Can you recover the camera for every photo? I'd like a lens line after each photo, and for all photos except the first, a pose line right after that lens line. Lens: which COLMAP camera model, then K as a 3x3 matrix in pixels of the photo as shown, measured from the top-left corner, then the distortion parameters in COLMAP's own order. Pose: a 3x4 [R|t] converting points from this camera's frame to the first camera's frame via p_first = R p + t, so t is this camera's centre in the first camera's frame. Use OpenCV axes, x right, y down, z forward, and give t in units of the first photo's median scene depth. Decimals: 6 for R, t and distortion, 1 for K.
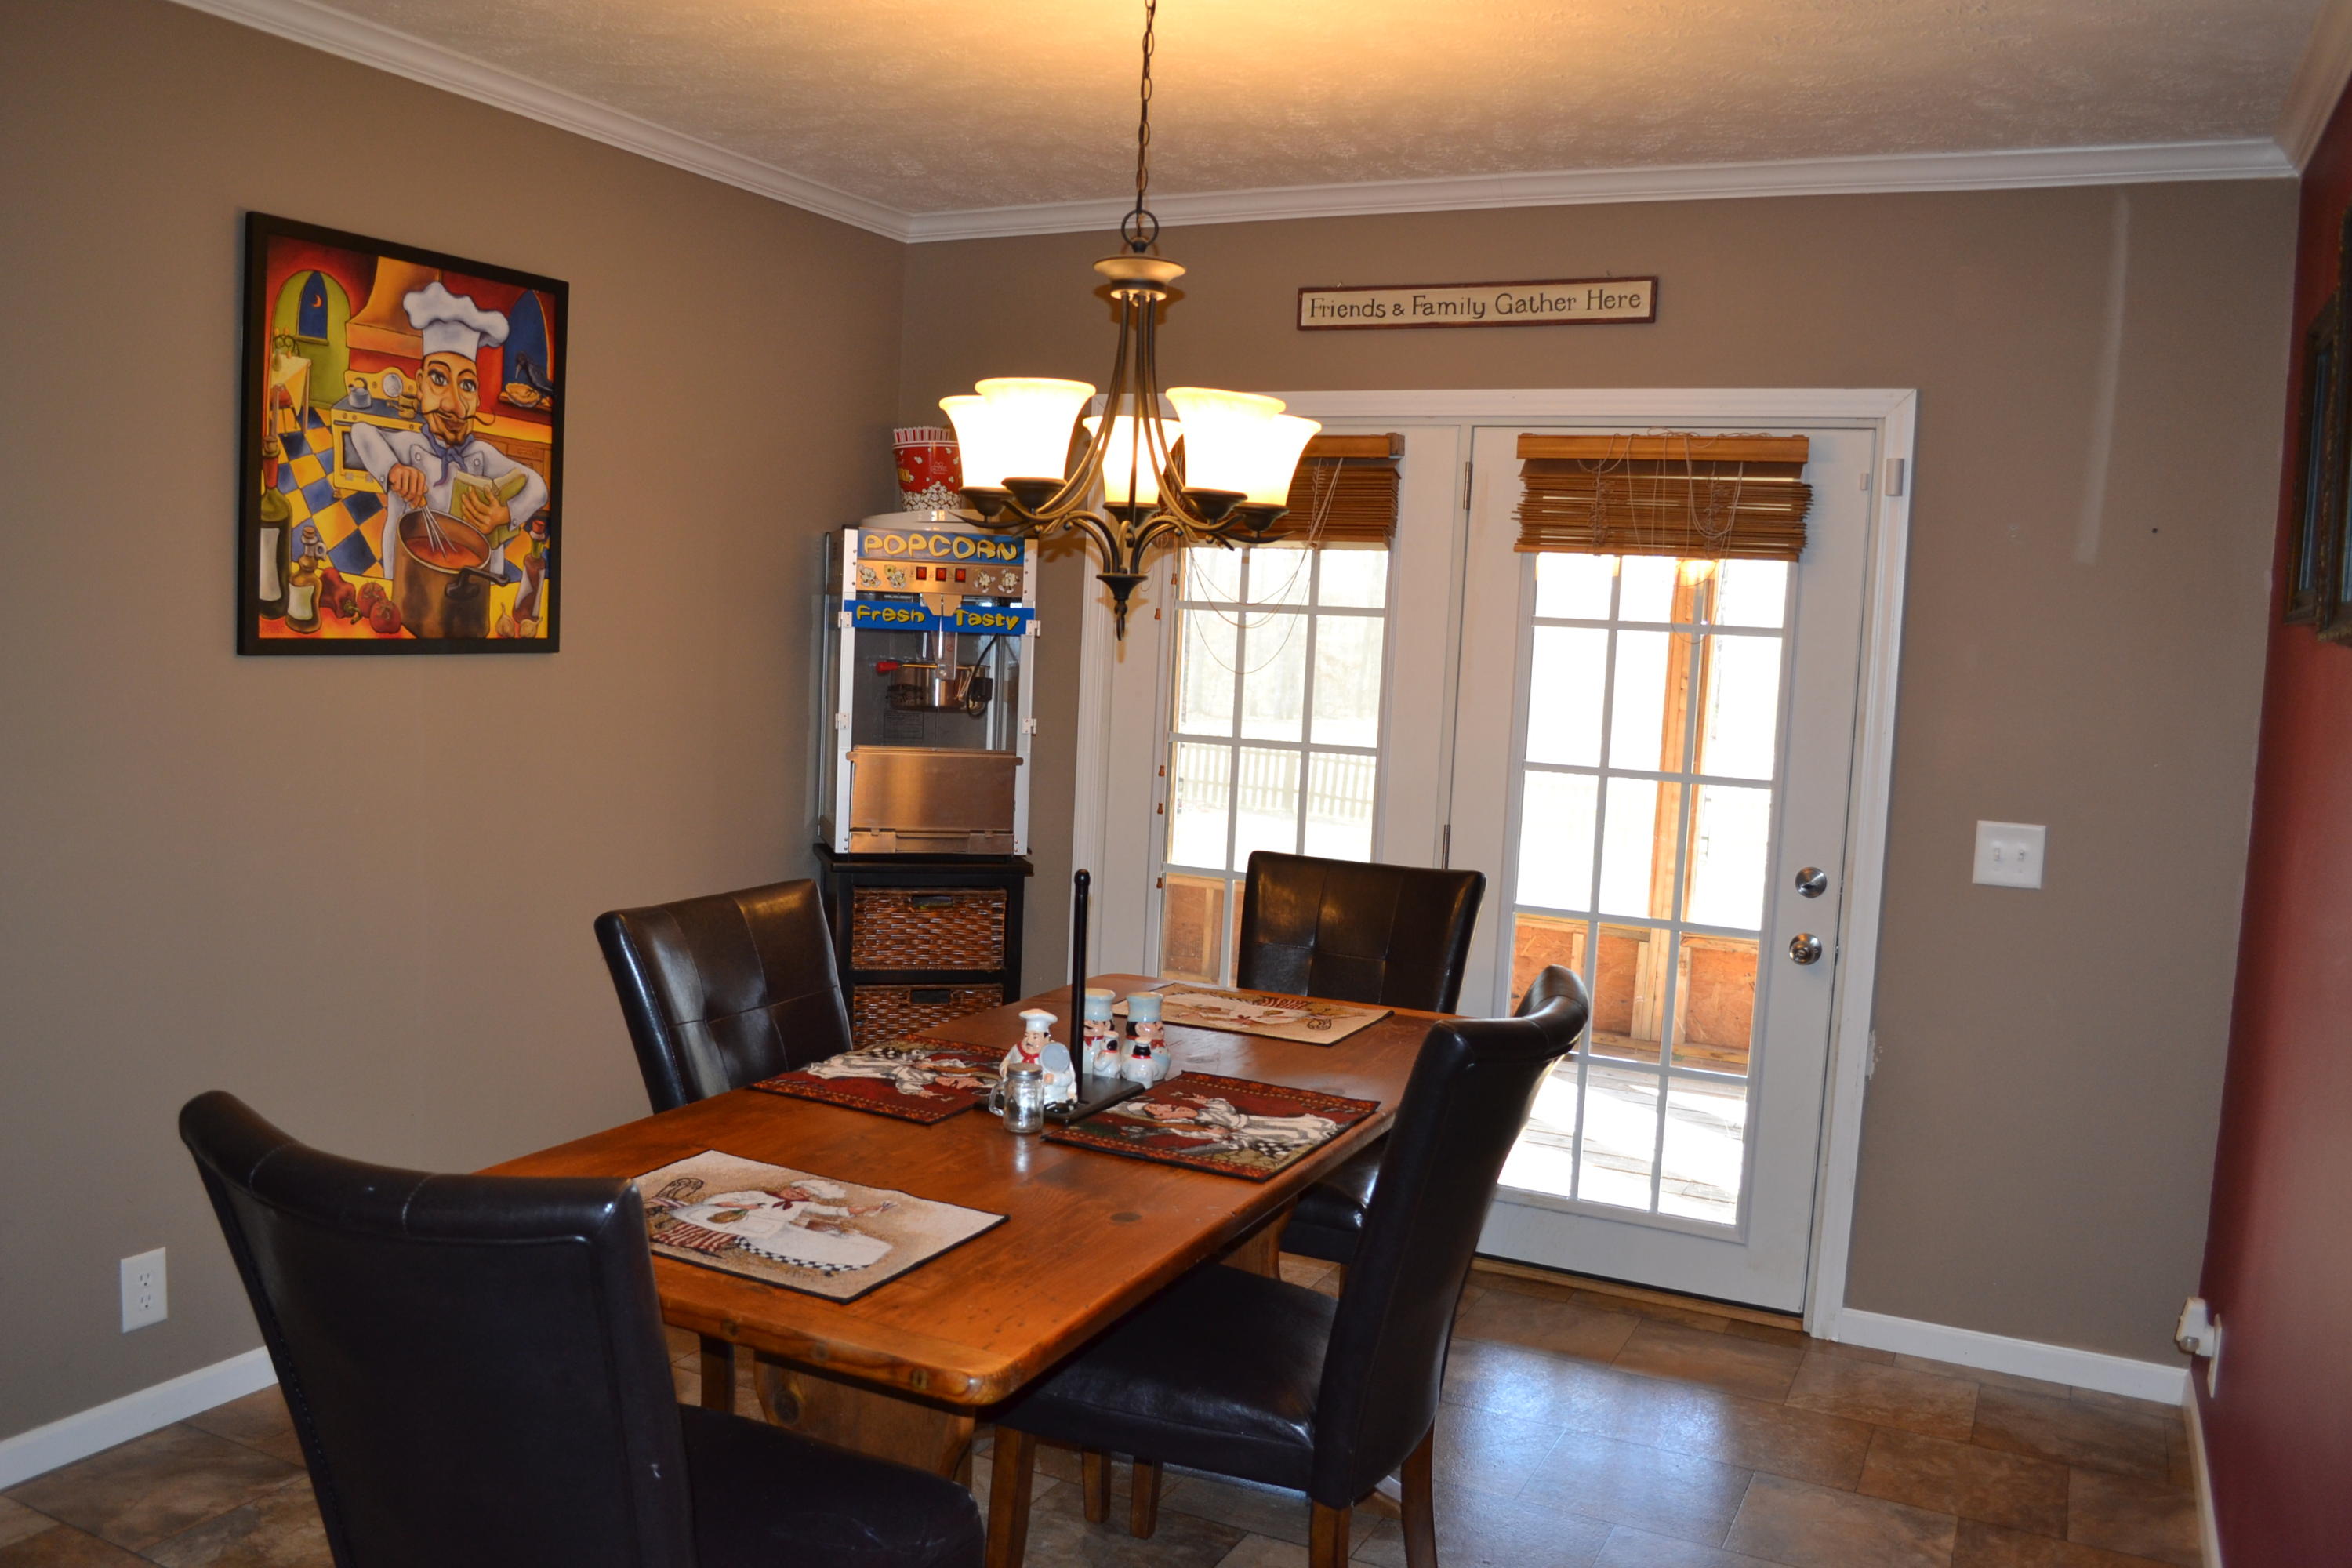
lens RADIAL K [[1870.2, 0, 1178.8], [0, 1870.2, 777.1], [0, 0, 1]] dist [-0.085234, 0.013362]
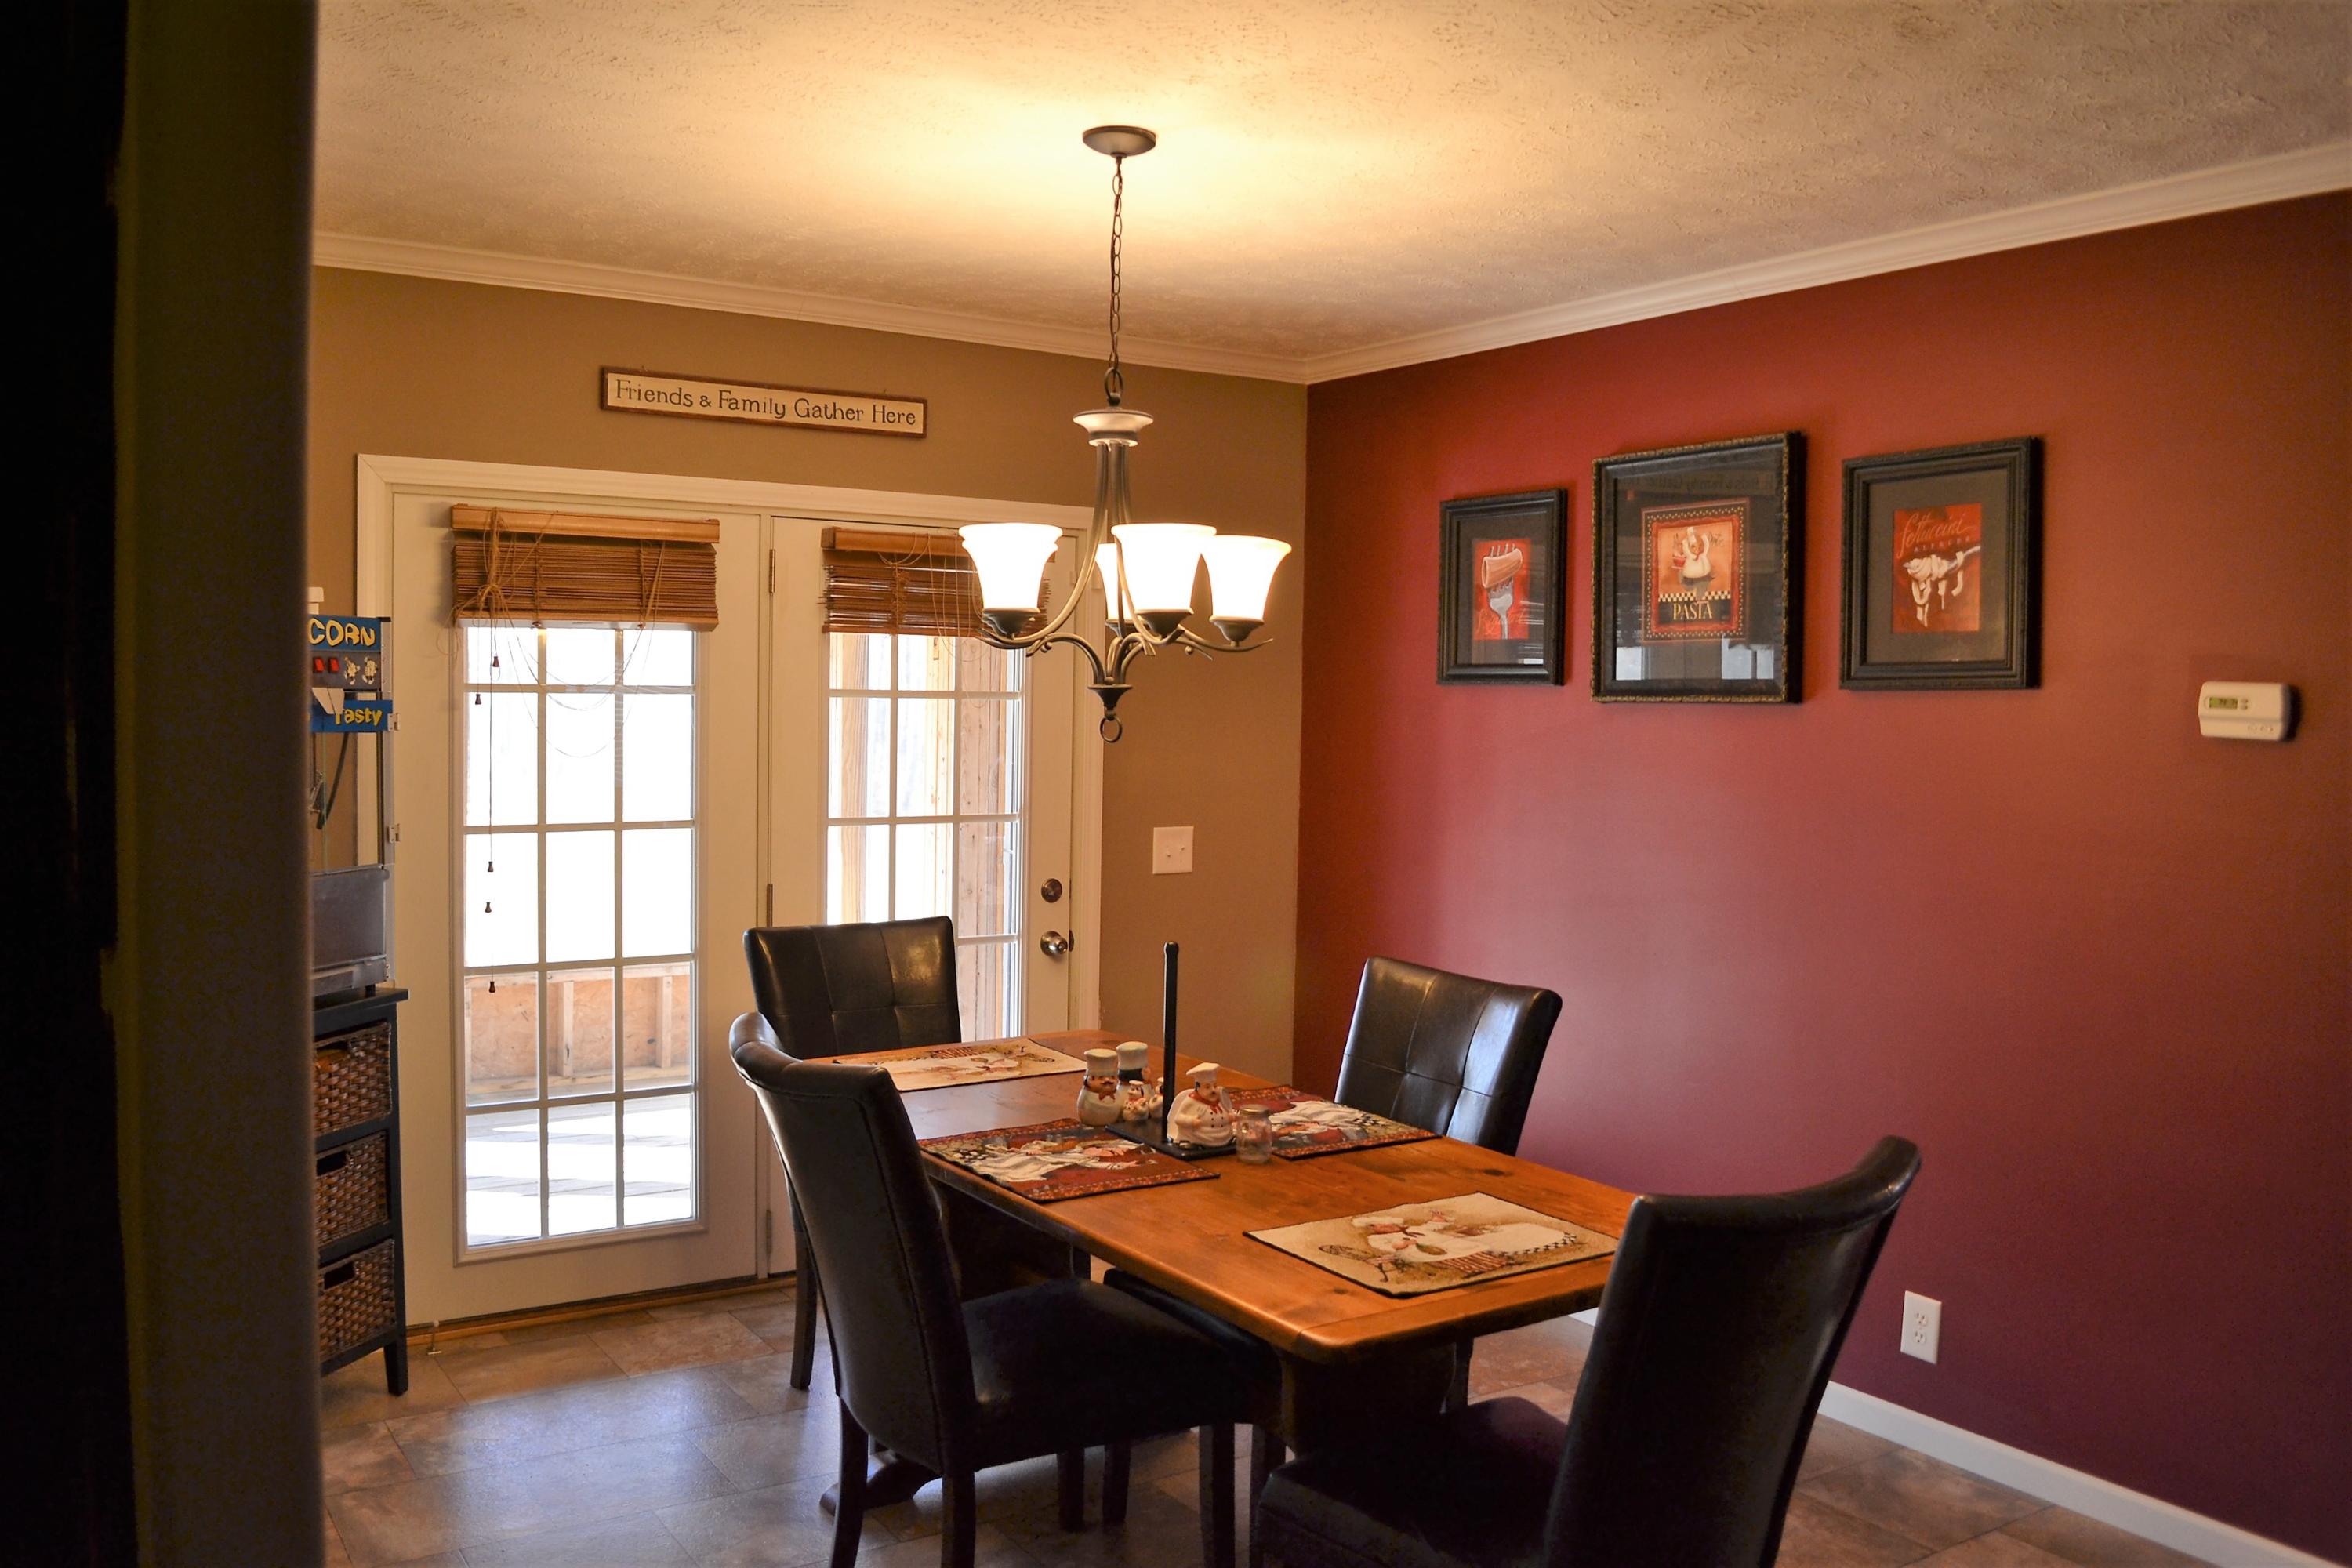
lens RADIAL K [[1870.2, 0, 1099.6], [0, 1870.2, 805.4], [0, 0, 1]] dist [-0.085234, 0.013362]
pose [[0.518528, -0.091154, 0.850188, -0.692206], [0.076920, 0.995243, 0.059792, -0.071410], [-0.851594, 0.034392, 0.523073, 0.275555]]
